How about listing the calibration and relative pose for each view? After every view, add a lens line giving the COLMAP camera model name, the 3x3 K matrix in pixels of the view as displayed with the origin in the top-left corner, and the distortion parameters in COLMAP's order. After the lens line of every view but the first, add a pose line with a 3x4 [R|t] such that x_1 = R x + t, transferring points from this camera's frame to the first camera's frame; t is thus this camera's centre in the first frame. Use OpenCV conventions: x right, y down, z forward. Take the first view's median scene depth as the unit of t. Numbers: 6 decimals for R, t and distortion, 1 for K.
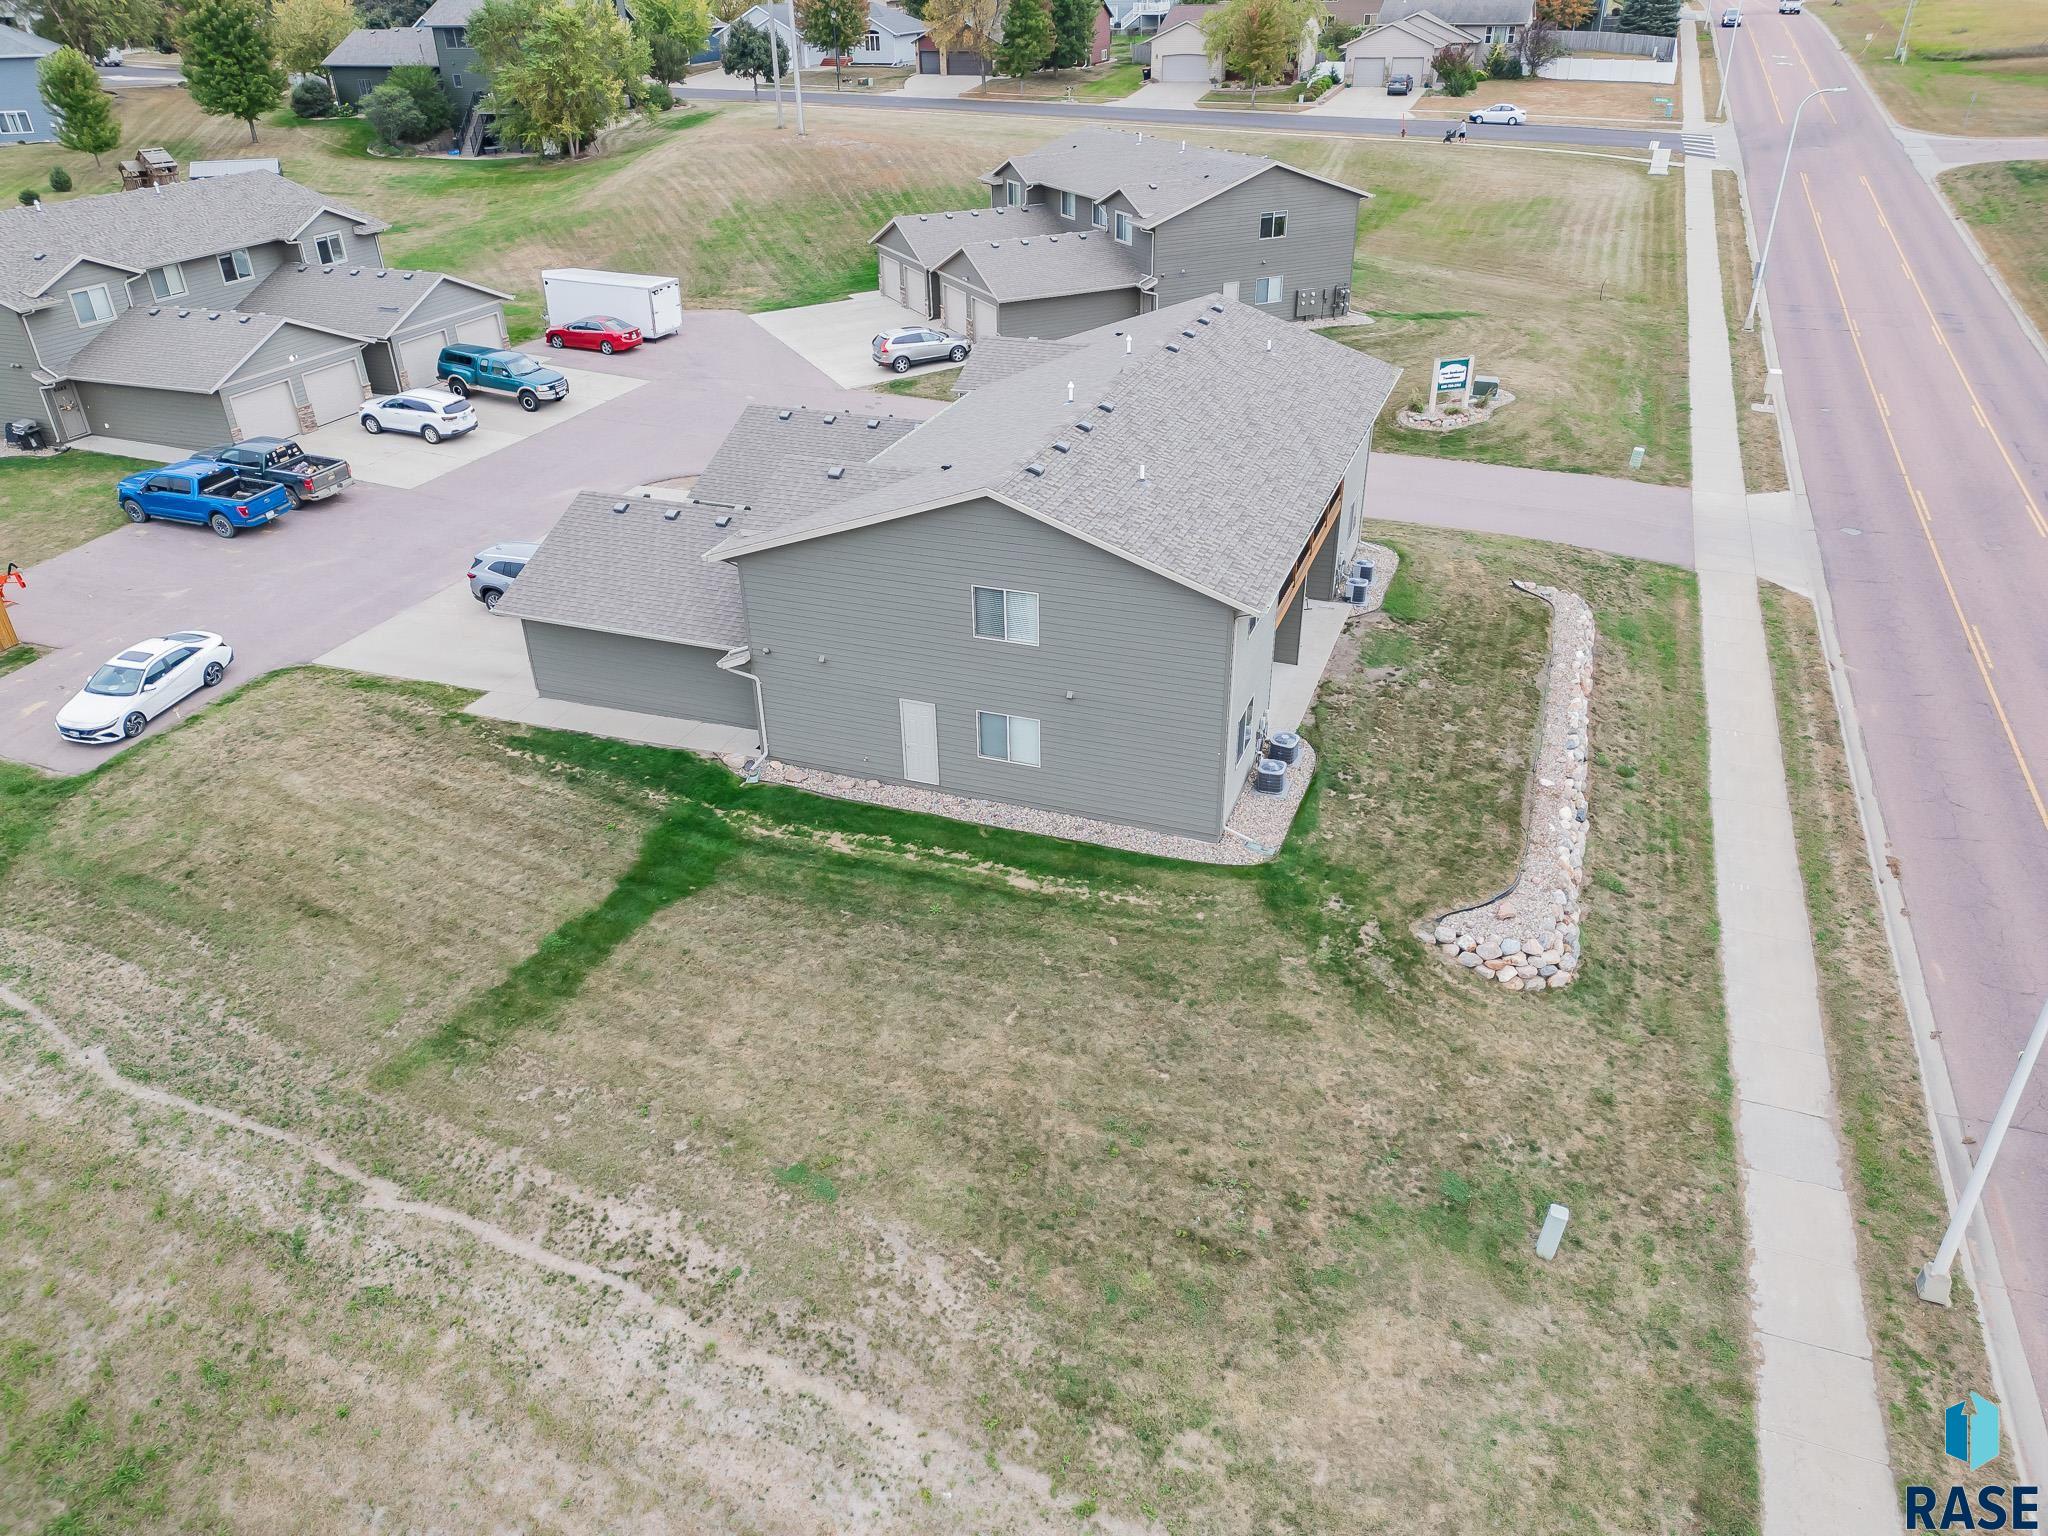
lens RADIAL K [[1429.1, 0, 1025.8], [0, 1429.1, 768.0], [0, 0, 1]] dist [0.074645, -0.067790]
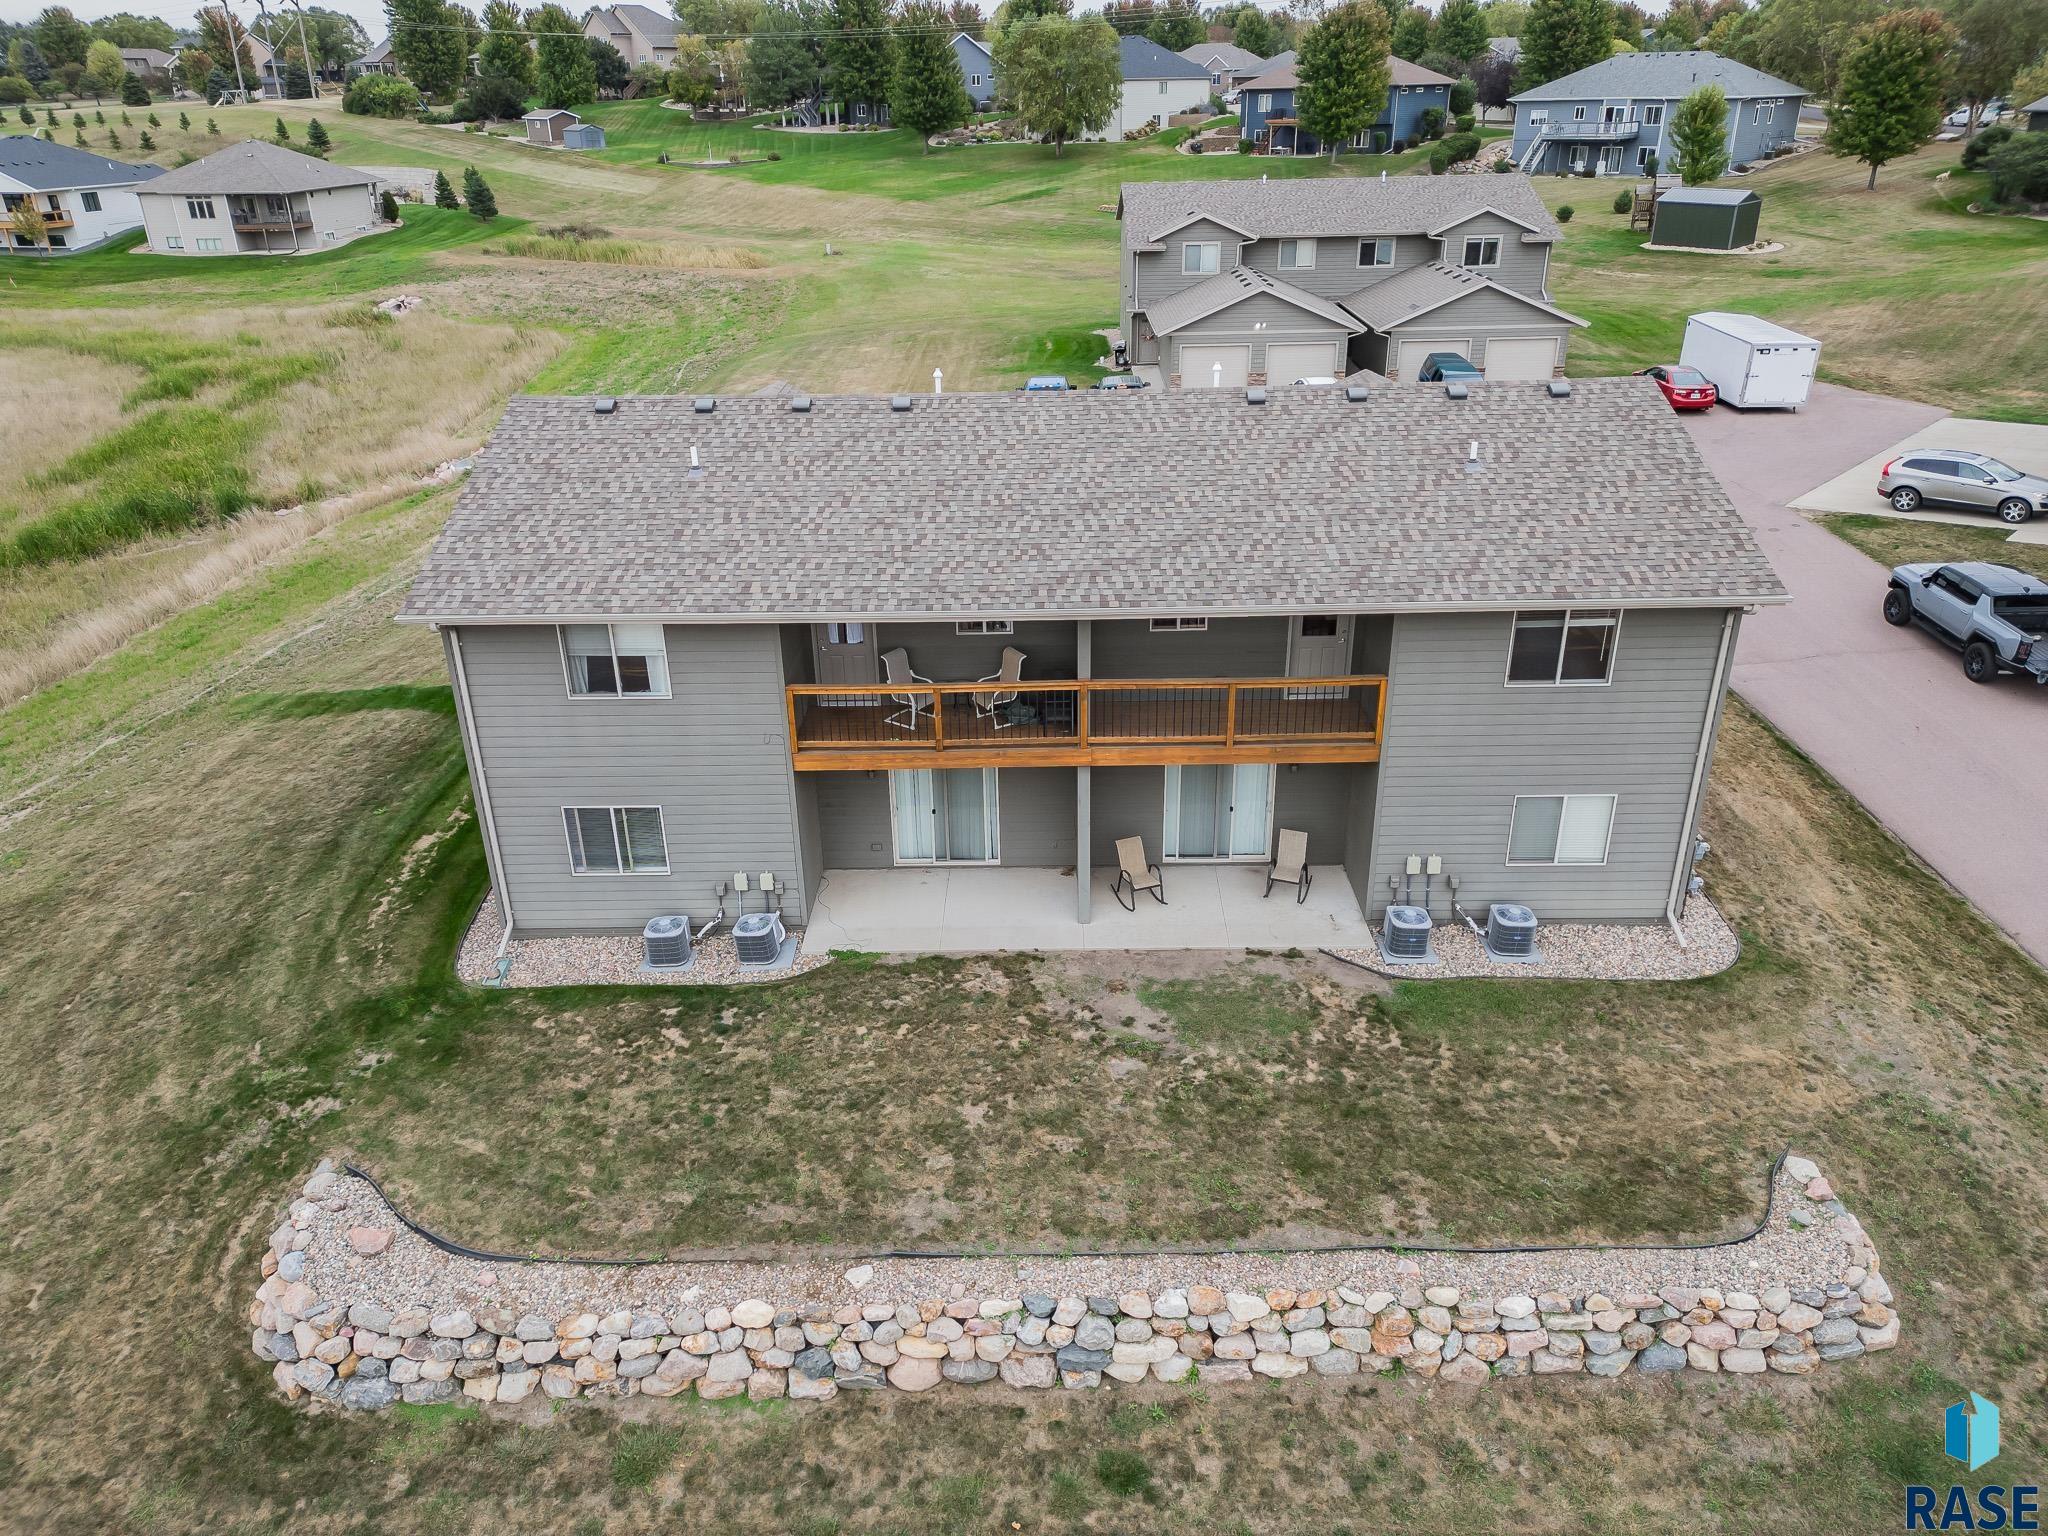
lens RADIAL K [[1429.1, 0, 1026.7], [0, 1429.1, 768.1], [0, 0, 1]] dist [0.074645, -0.067790]
pose [[0.338340, 0.410274, -0.846877, 0.761614], [-0.454543, 0.859255, 0.234674, -0.296851], [0.823964, 0.305543, 0.477207, 0.783605]]
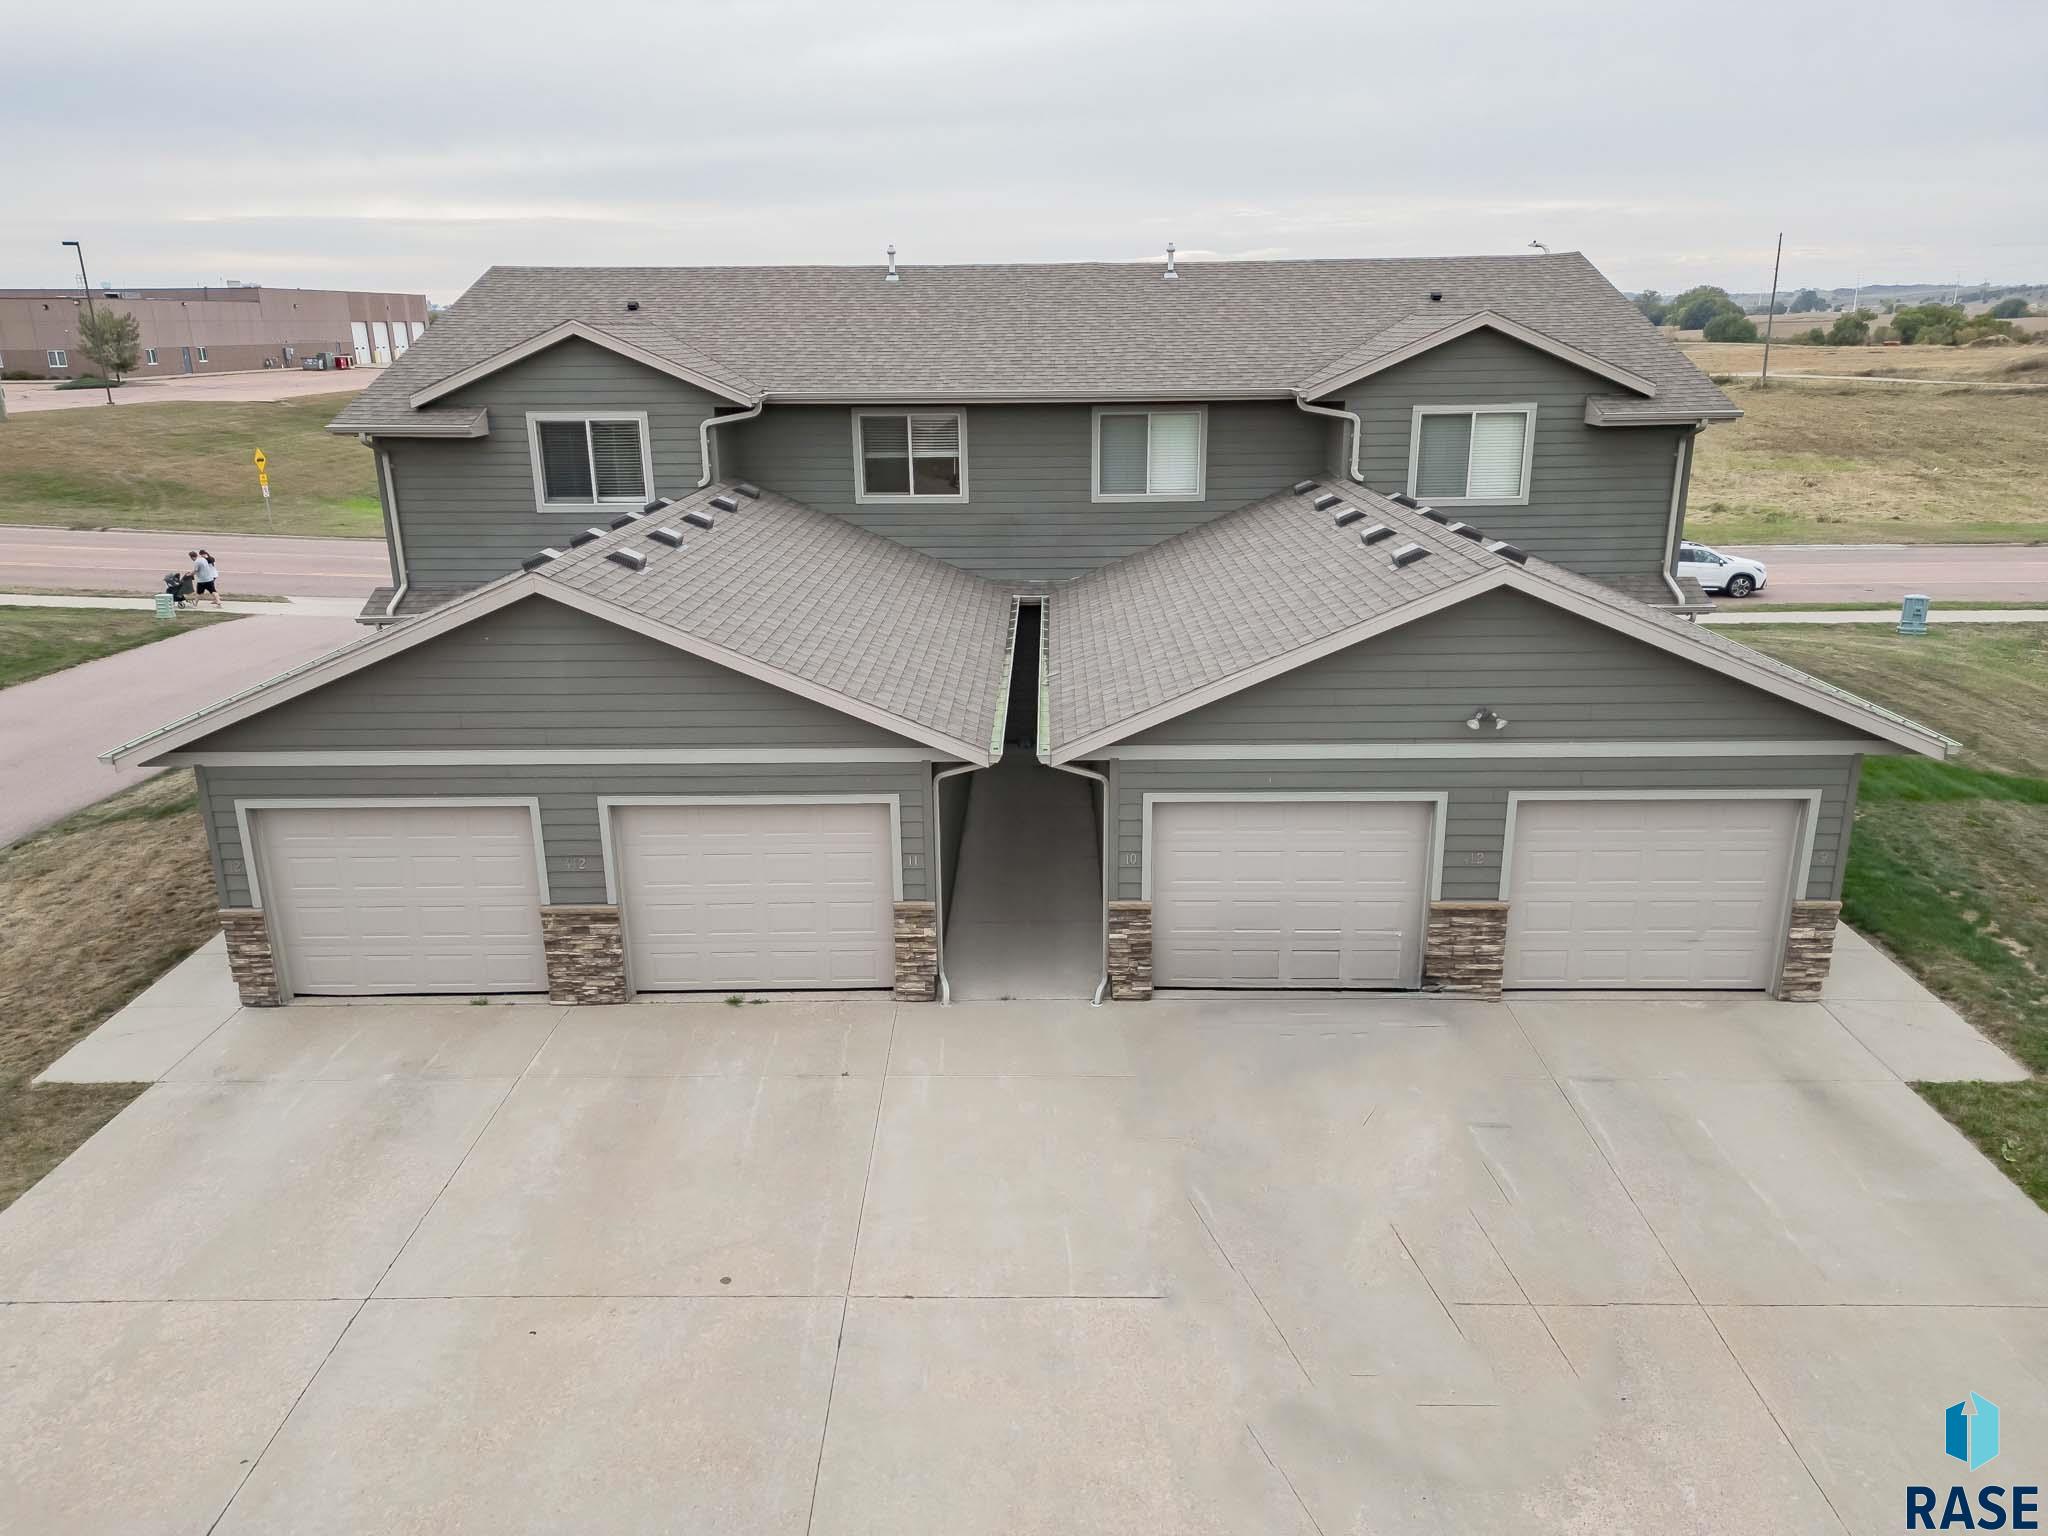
lens RADIAL K [[1429.1, 0, 1024.4], [0, 1429.1, 768.4], [0, 0, 1]] dist [0.074645, -0.067790]
pose [[-0.334092, -0.258276, 0.906464, -0.684068], [0.479720, 0.781245, 0.399406, -0.400240], [-0.811327, 0.568287, -0.137108, 1.353354]]
